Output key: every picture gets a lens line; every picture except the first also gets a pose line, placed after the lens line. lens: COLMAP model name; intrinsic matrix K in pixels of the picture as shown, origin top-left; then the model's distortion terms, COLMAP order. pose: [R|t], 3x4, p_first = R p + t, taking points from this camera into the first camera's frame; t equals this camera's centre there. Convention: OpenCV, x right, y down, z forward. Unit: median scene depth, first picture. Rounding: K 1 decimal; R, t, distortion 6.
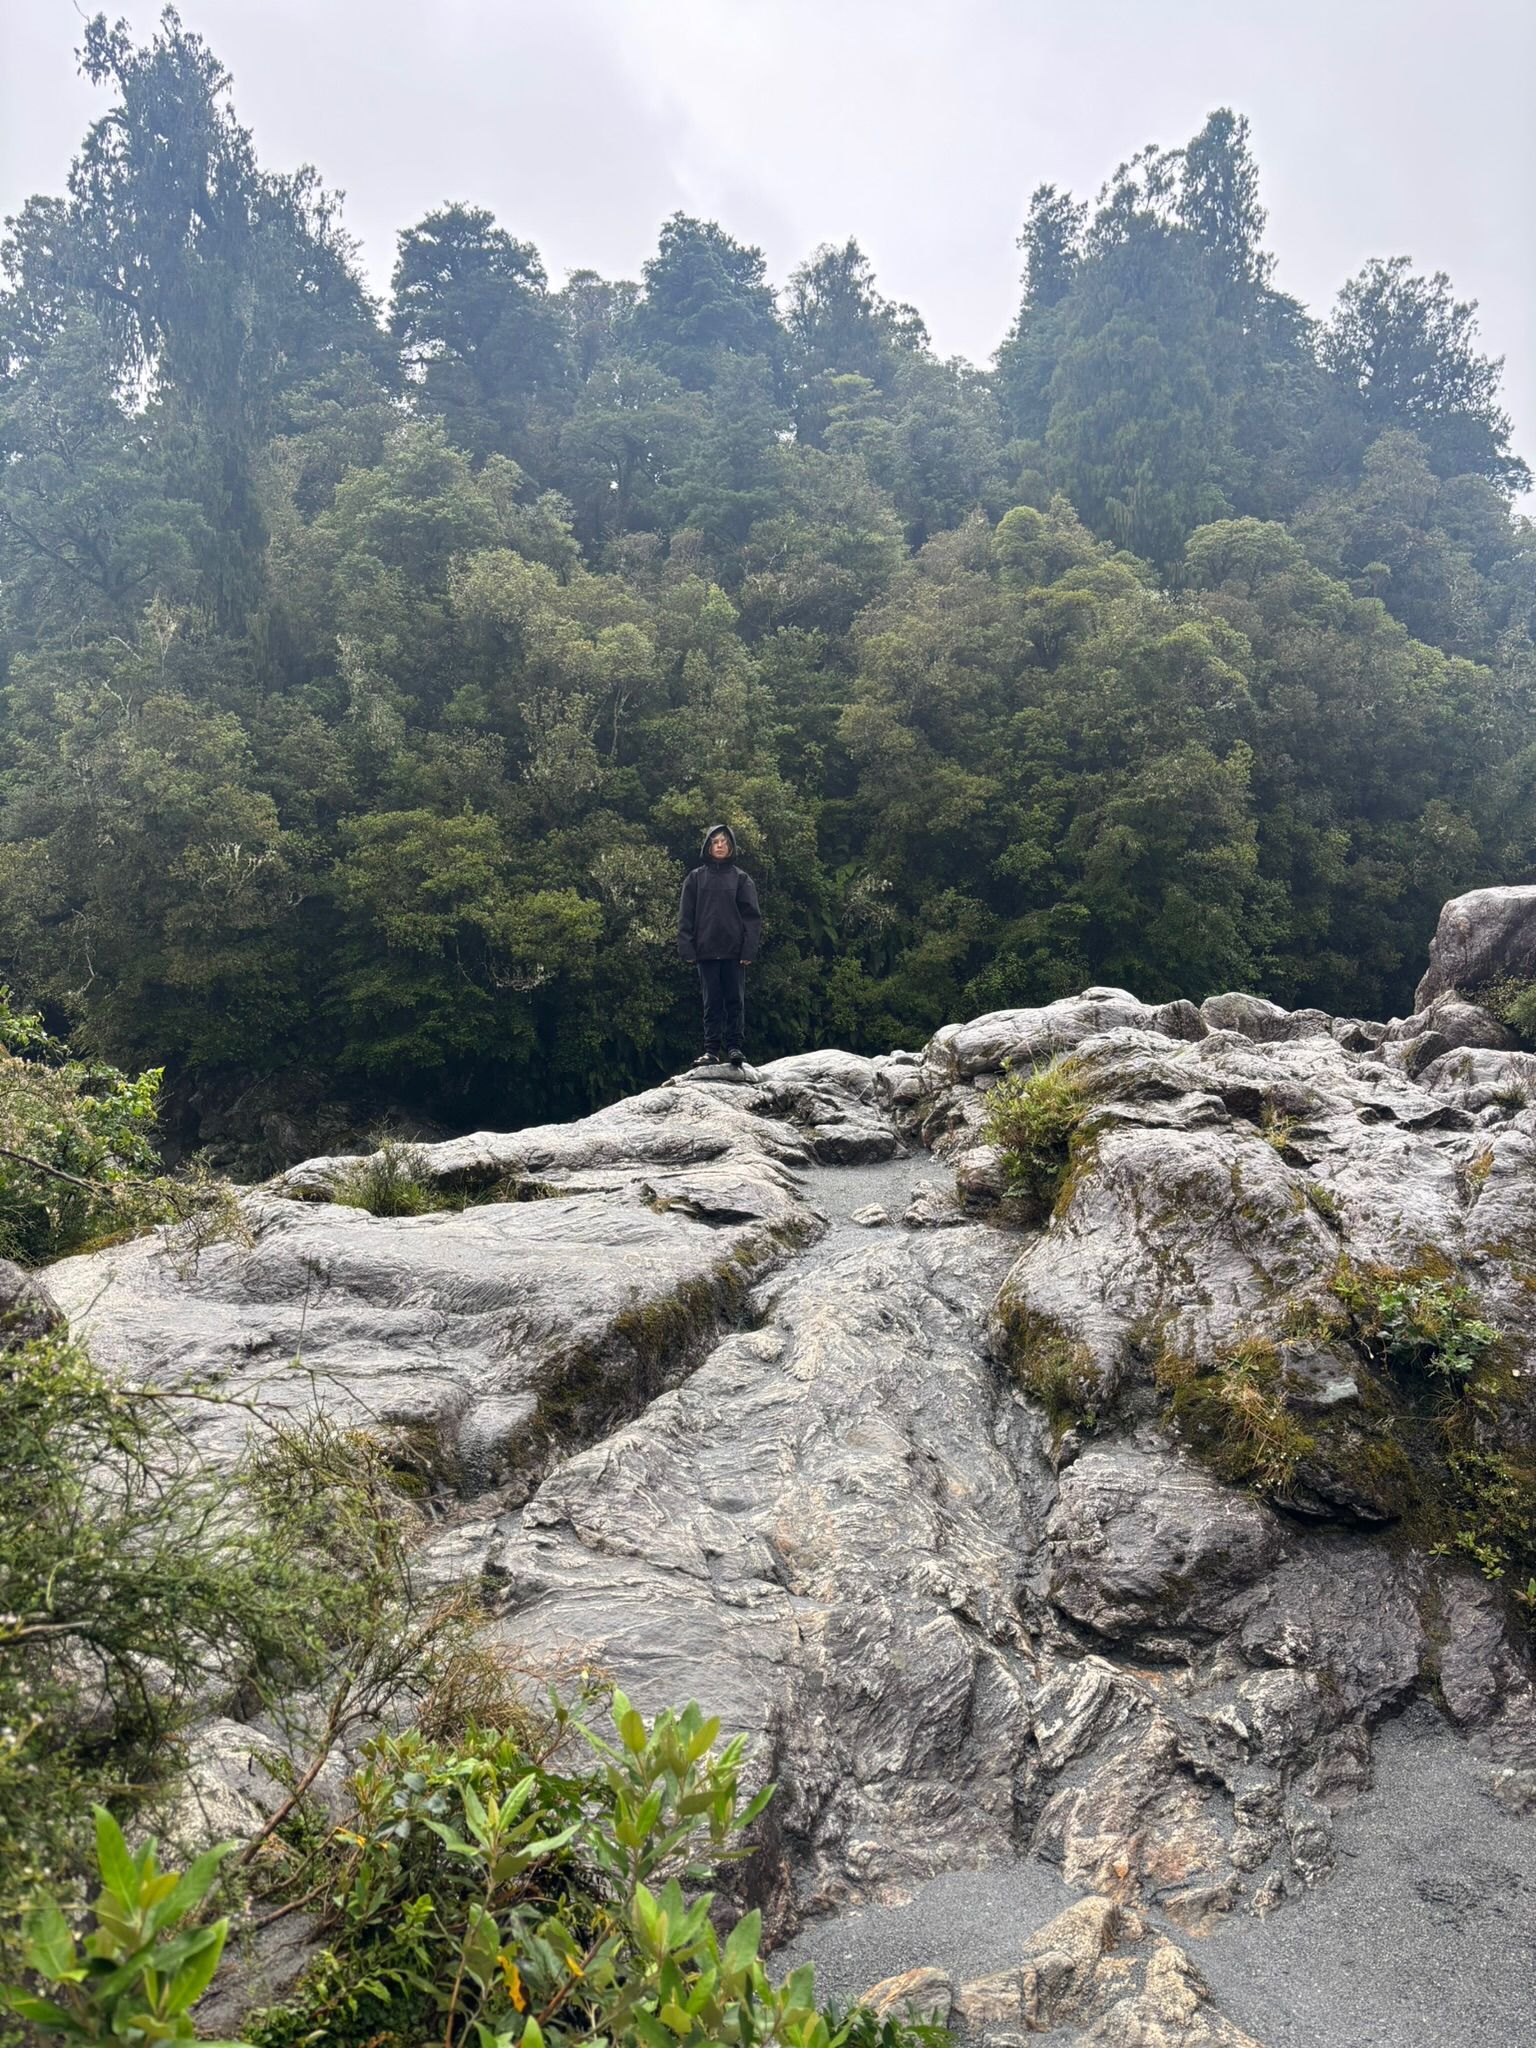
lens RADIAL K [[1573.5, 0, 763.0], [0, 1573.5, 991.7], [0, 0, 1]] dist [0.031554, -0.035202]
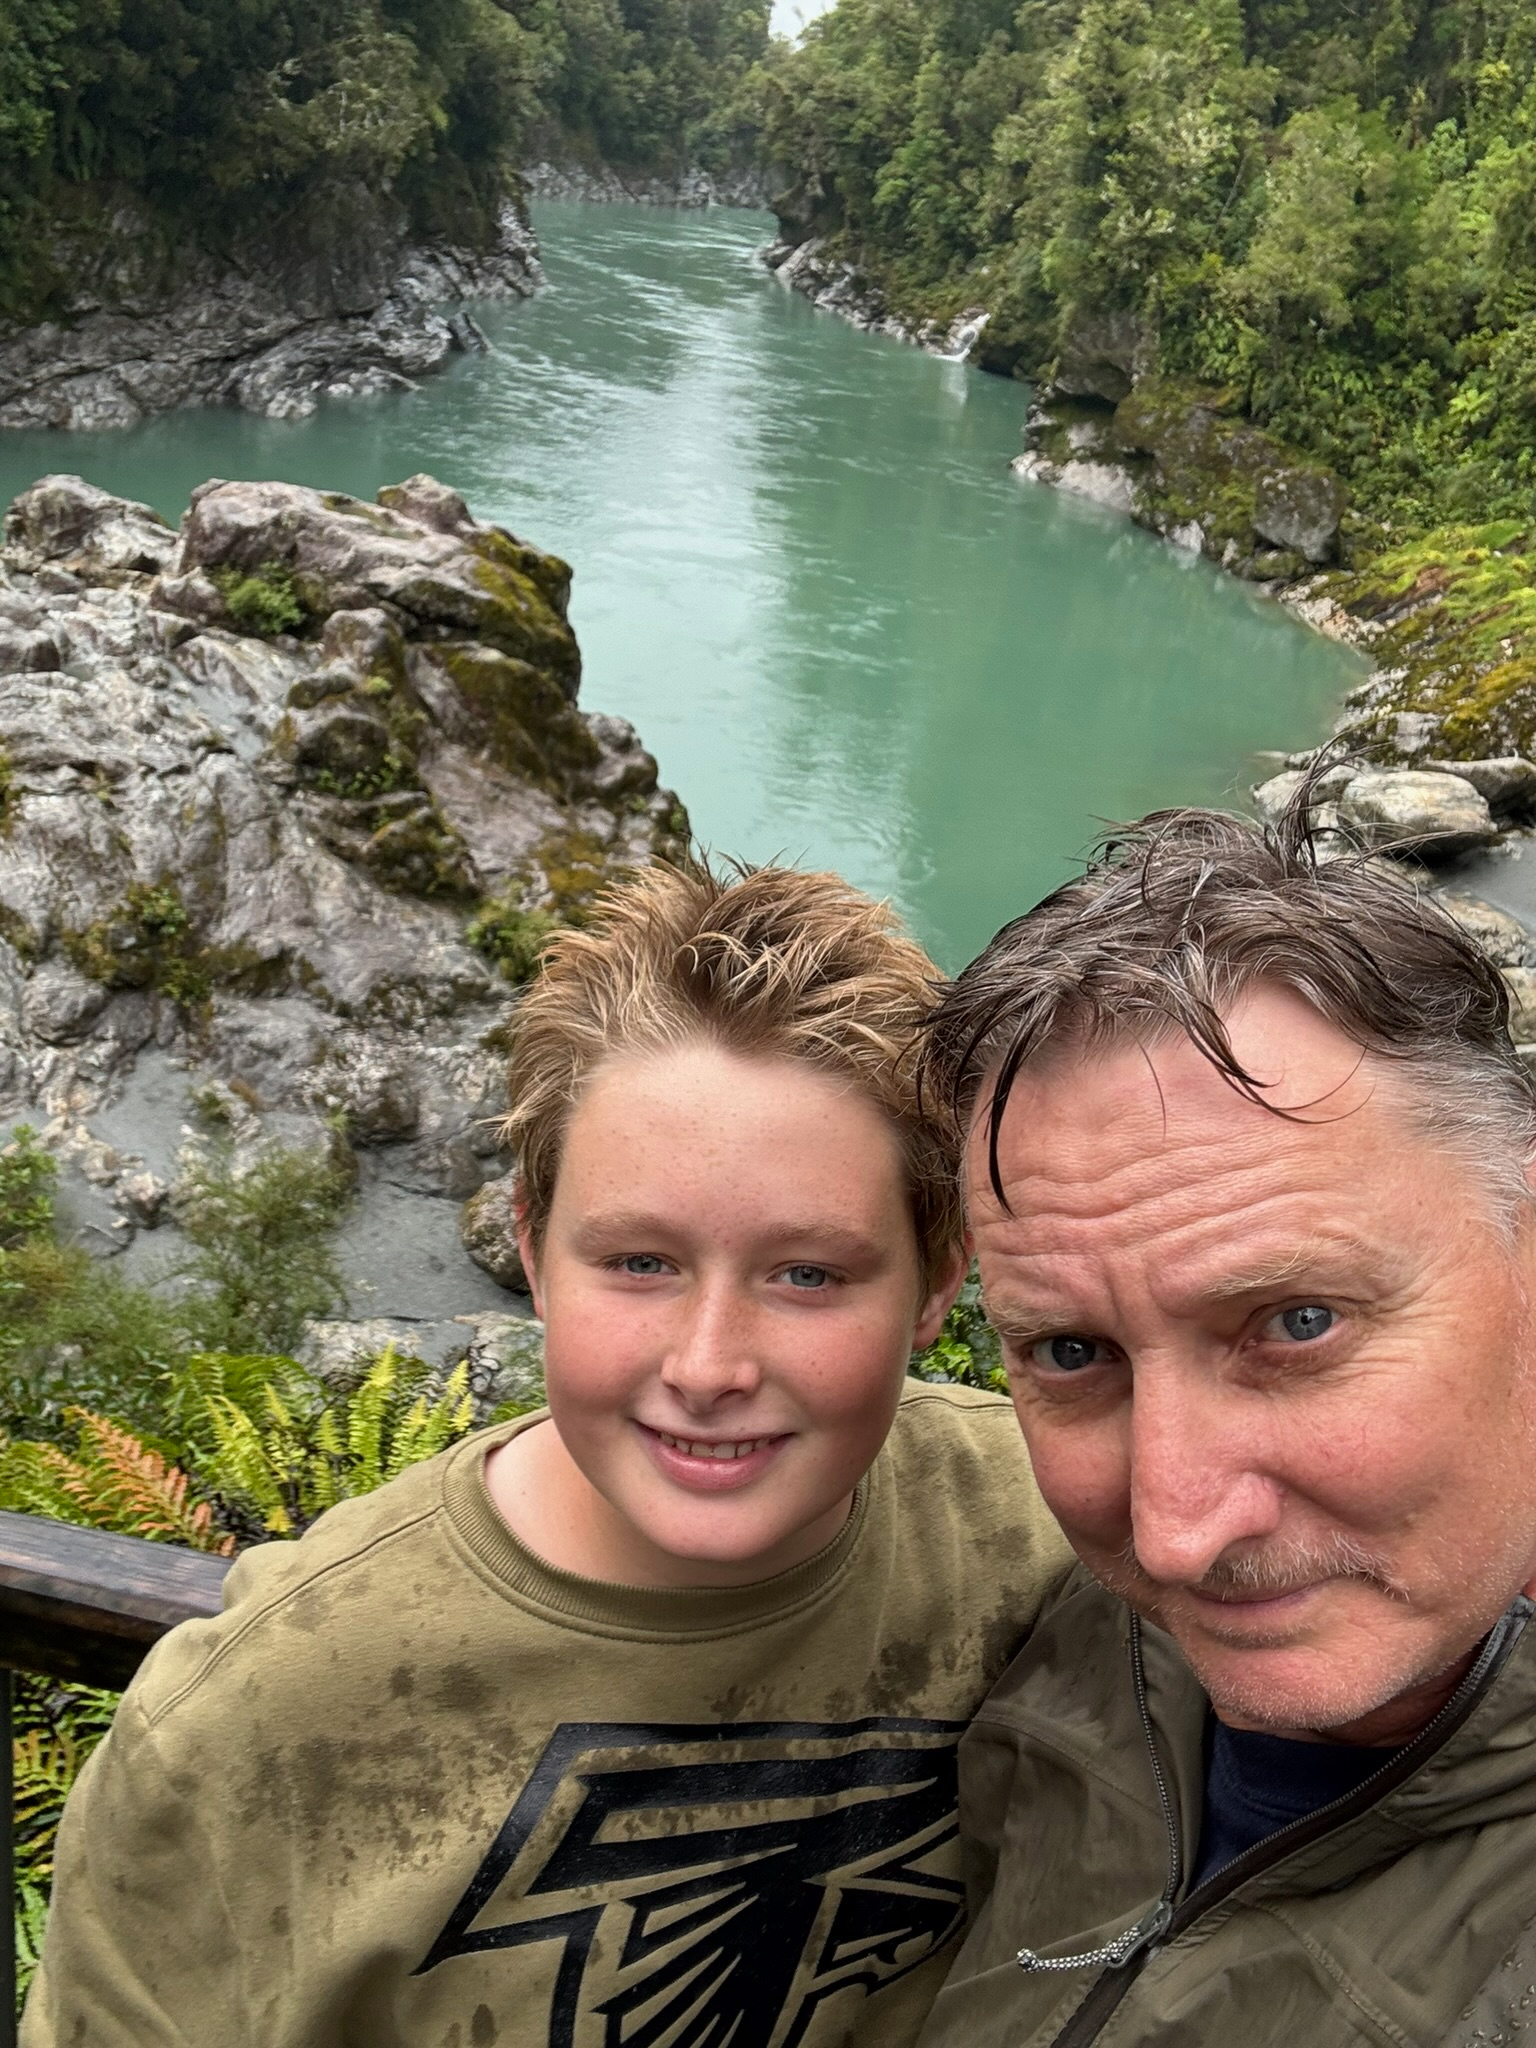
lens RADIAL K [[1837.5, 0, 758.9], [0, 1837.5, 1036.0], [0, 0, 1]] dist [0.105823, -0.171394]
pose [[0.788852, -0.151091, 0.595721, -0.644174], [-0.205201, 0.848932, 0.487039, -1.241968], [-0.579314, -0.506445, 0.638678, -1.599280]]
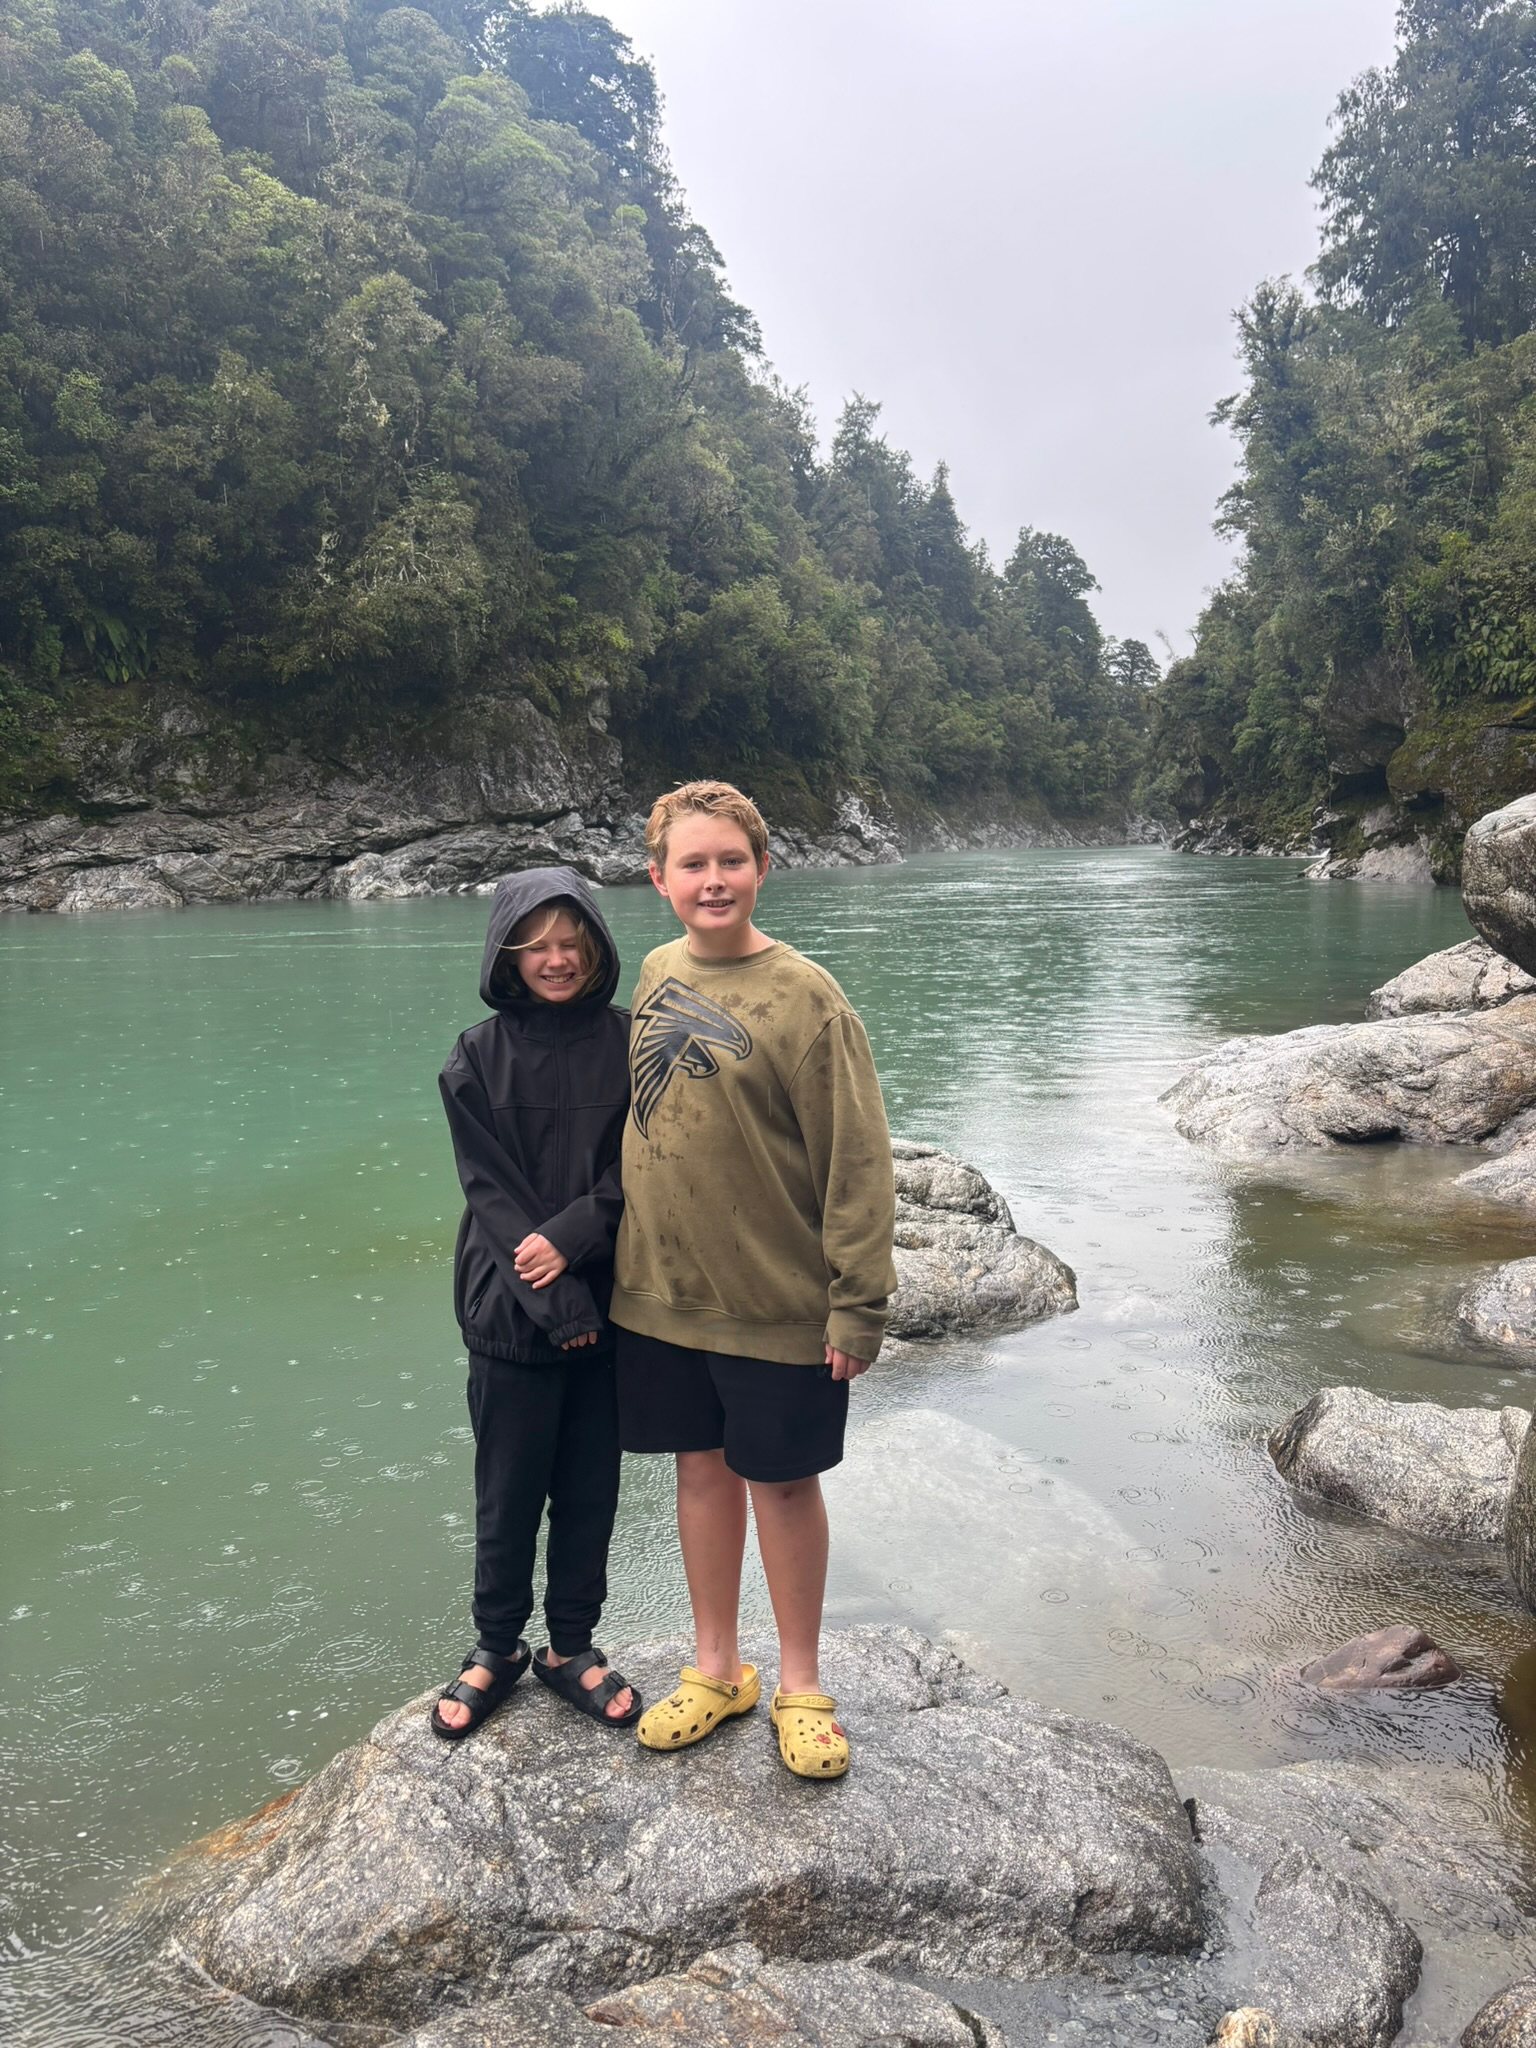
lens RADIAL K [[1573.5, 0, 790.5], [0, 1573.5, 1020.0], [0, 0, 1]] dist [0.031554, -0.035202]
pose [[0.941986, -0.055016, 0.331113, 3.584138], [-0.006182, 0.983465, 0.180994, 0.695329], [-0.335595, -0.172541, 0.926070, 0.202272]]
